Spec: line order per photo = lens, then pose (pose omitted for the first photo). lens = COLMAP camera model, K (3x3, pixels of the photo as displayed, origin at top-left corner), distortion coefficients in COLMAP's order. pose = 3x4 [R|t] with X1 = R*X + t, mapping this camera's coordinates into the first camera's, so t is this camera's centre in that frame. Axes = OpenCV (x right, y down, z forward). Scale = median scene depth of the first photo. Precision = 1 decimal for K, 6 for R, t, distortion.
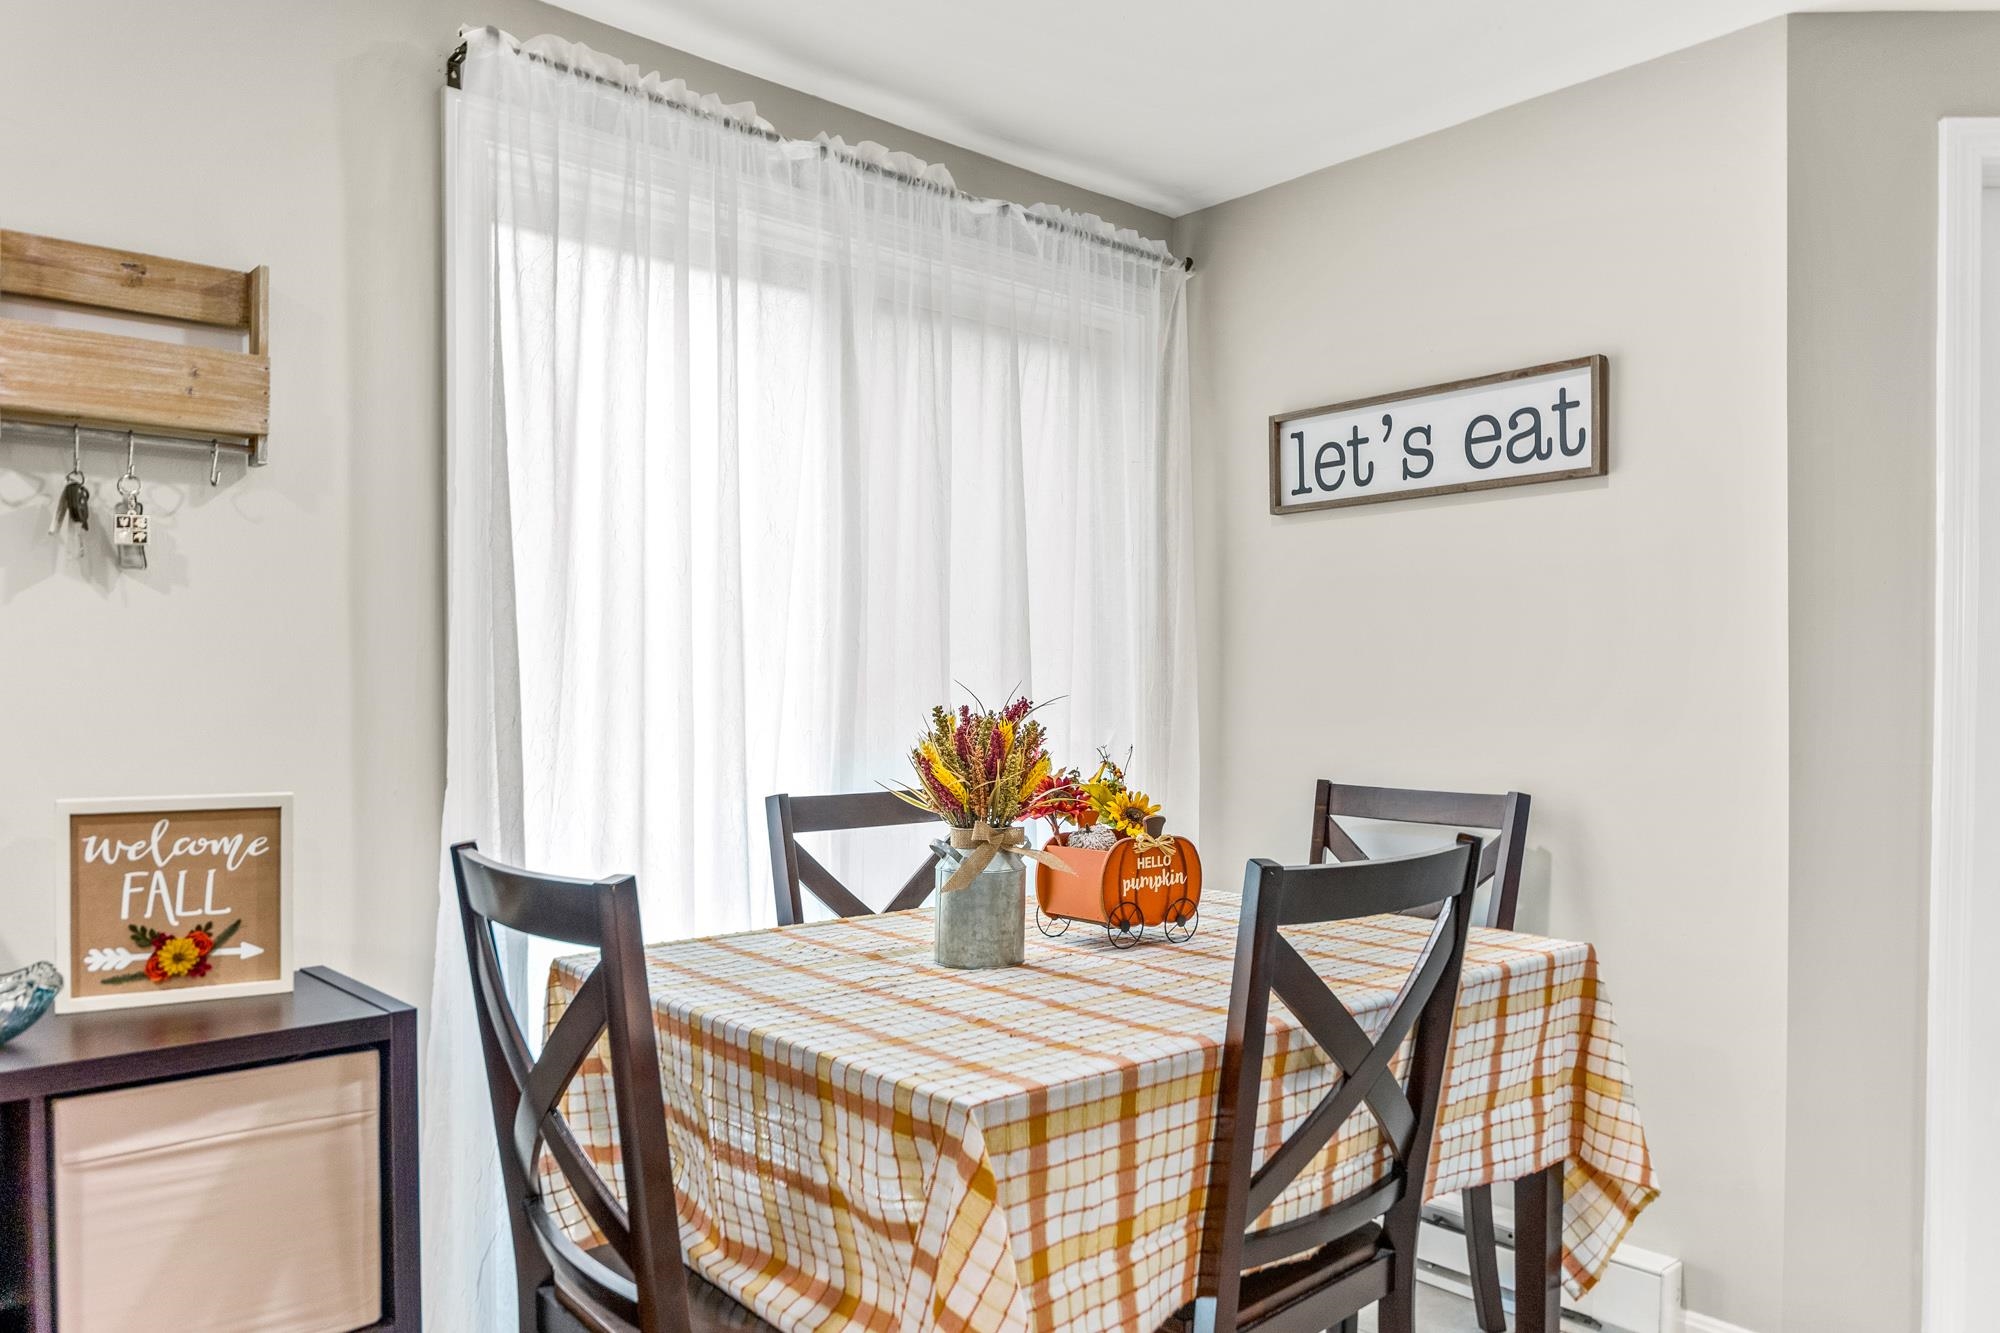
lens RADIAL K [[1361.6, 0, 1007.7], [0, 1361.6, 724.0], [0, 0, 1]] dist [-0.001376, -0.007826]
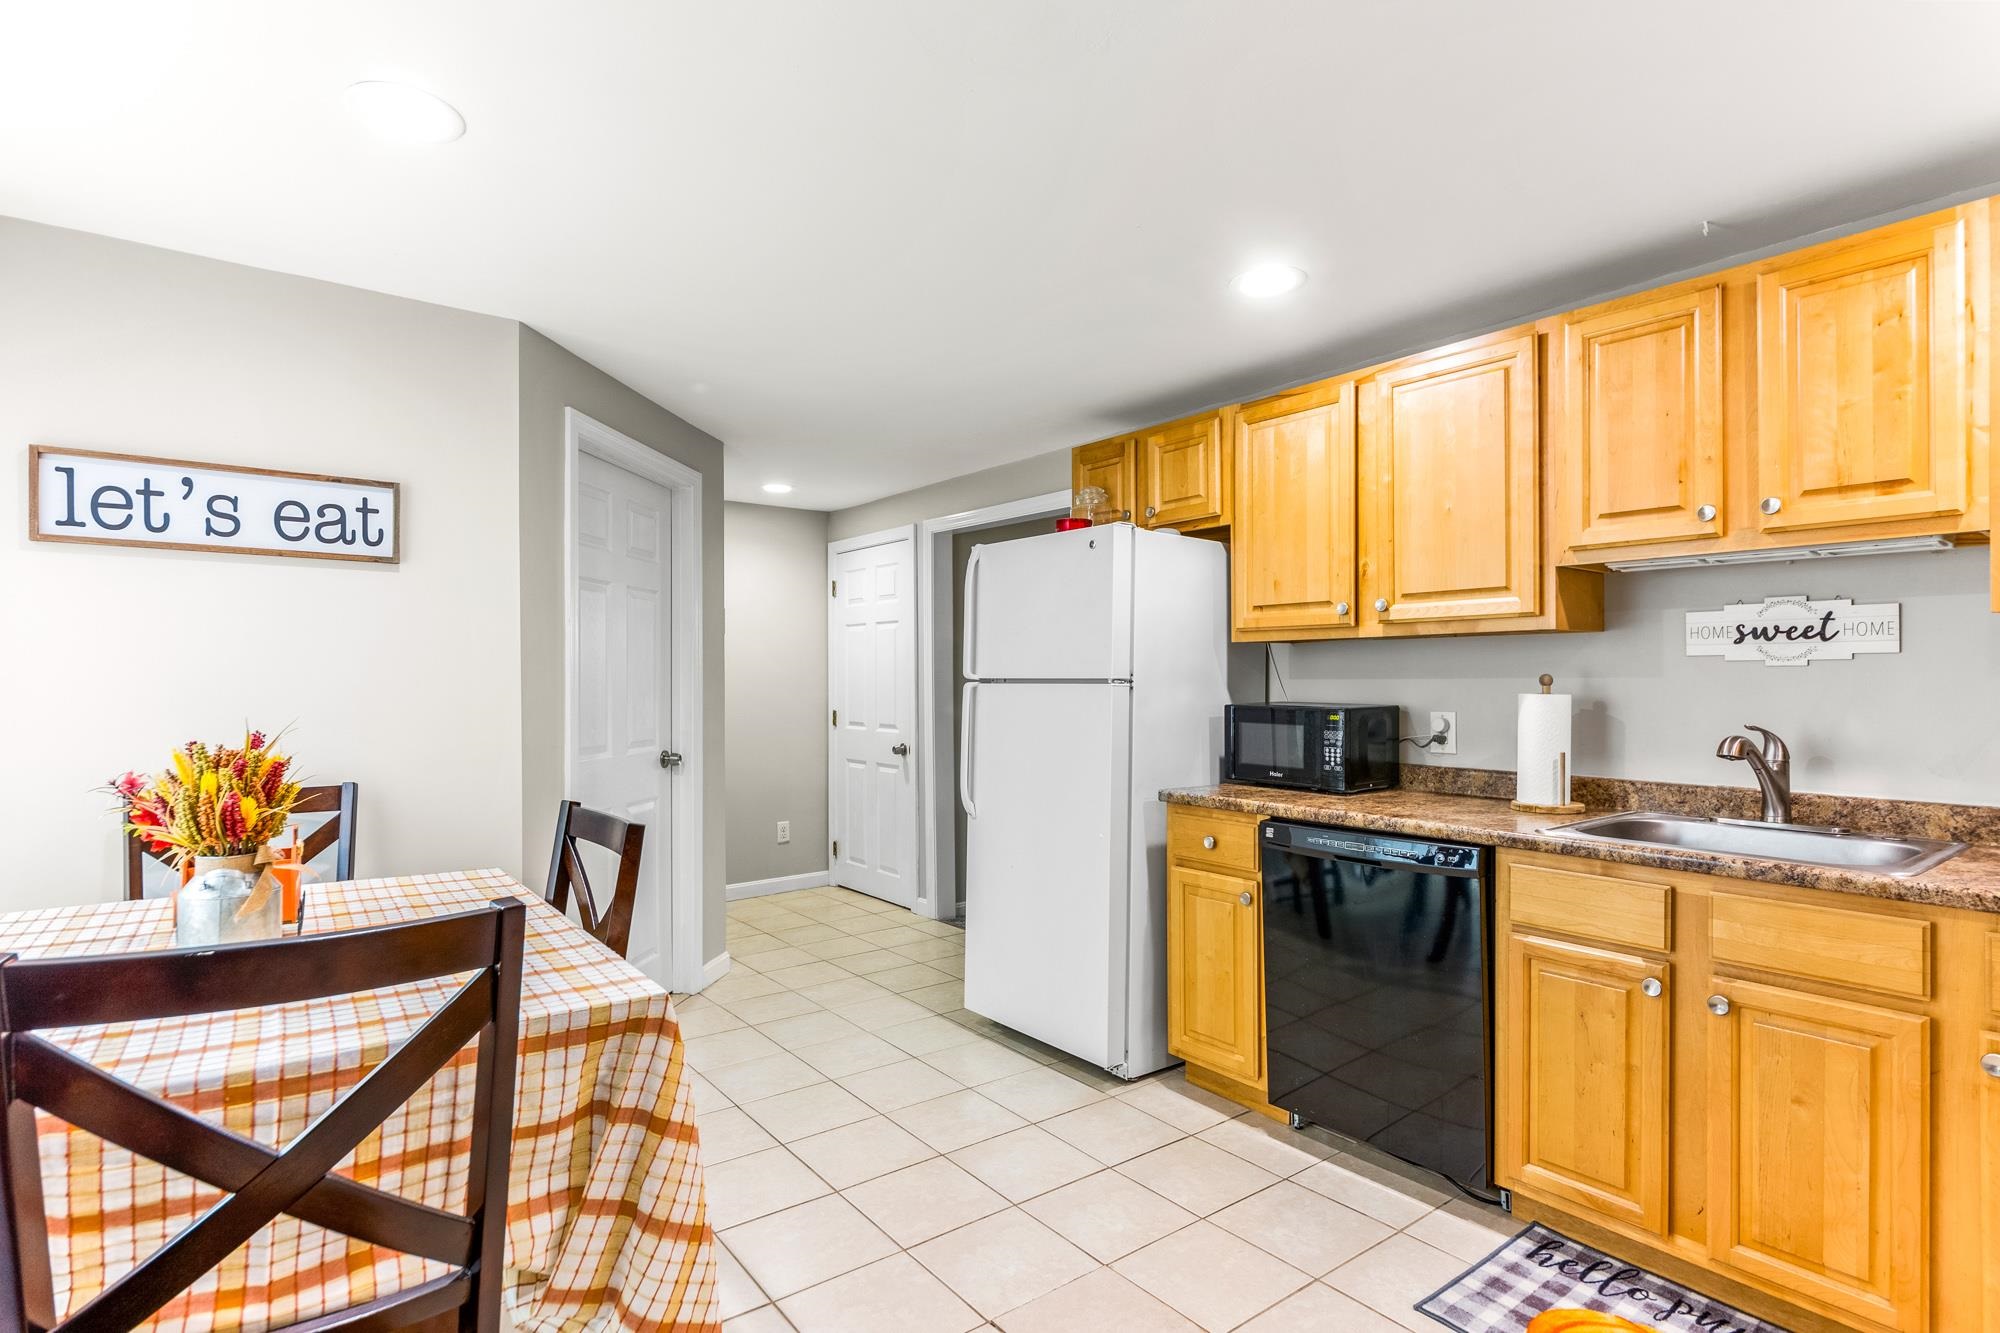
lens RADIAL K [[1020.6, 0, 970.1], [0, 1020.6, 689.2], [0, 0, 1]] dist [0.024191, -0.019912]
pose [[0.088265, -0.003553, 0.996091, -0.741550], [0.018456, 0.999828, 0.001931, -0.043436], [-0.995926, 0.018214, 0.088316, 0.333064]]
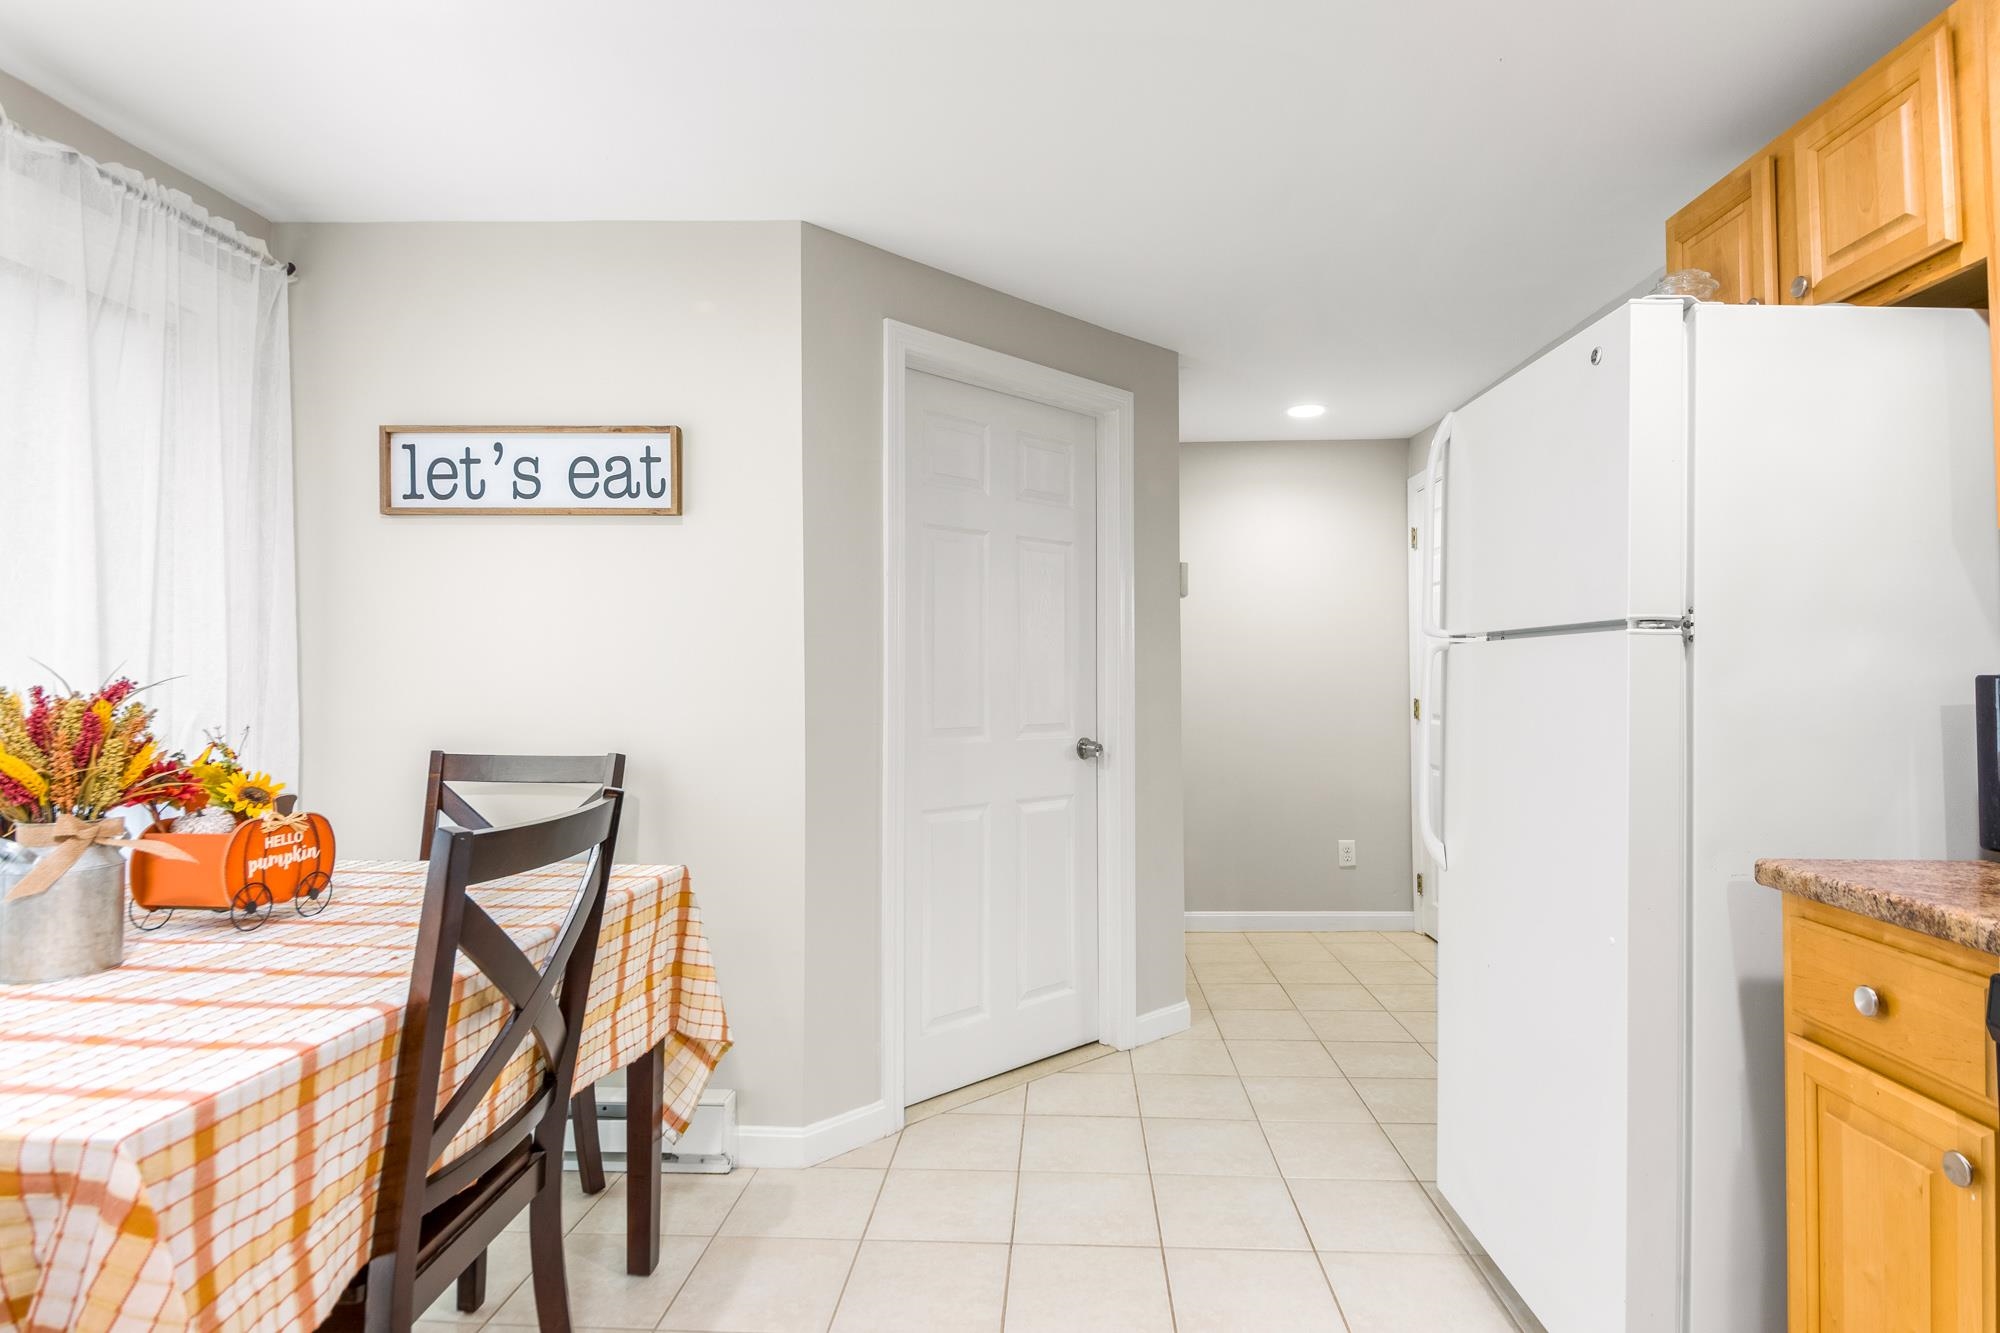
lens RADIAL K [[1020.6, 0, 1017.1], [0, 1020.6, 658.7], [0, 0, 1]] dist [0.024191, -0.019912]
pose [[0.693584, 0.019681, 0.720107, -0.069009], [0.008627, 0.999328, -0.035622, -0.001596], [-0.720324, 0.030919, 0.692949, 0.069501]]
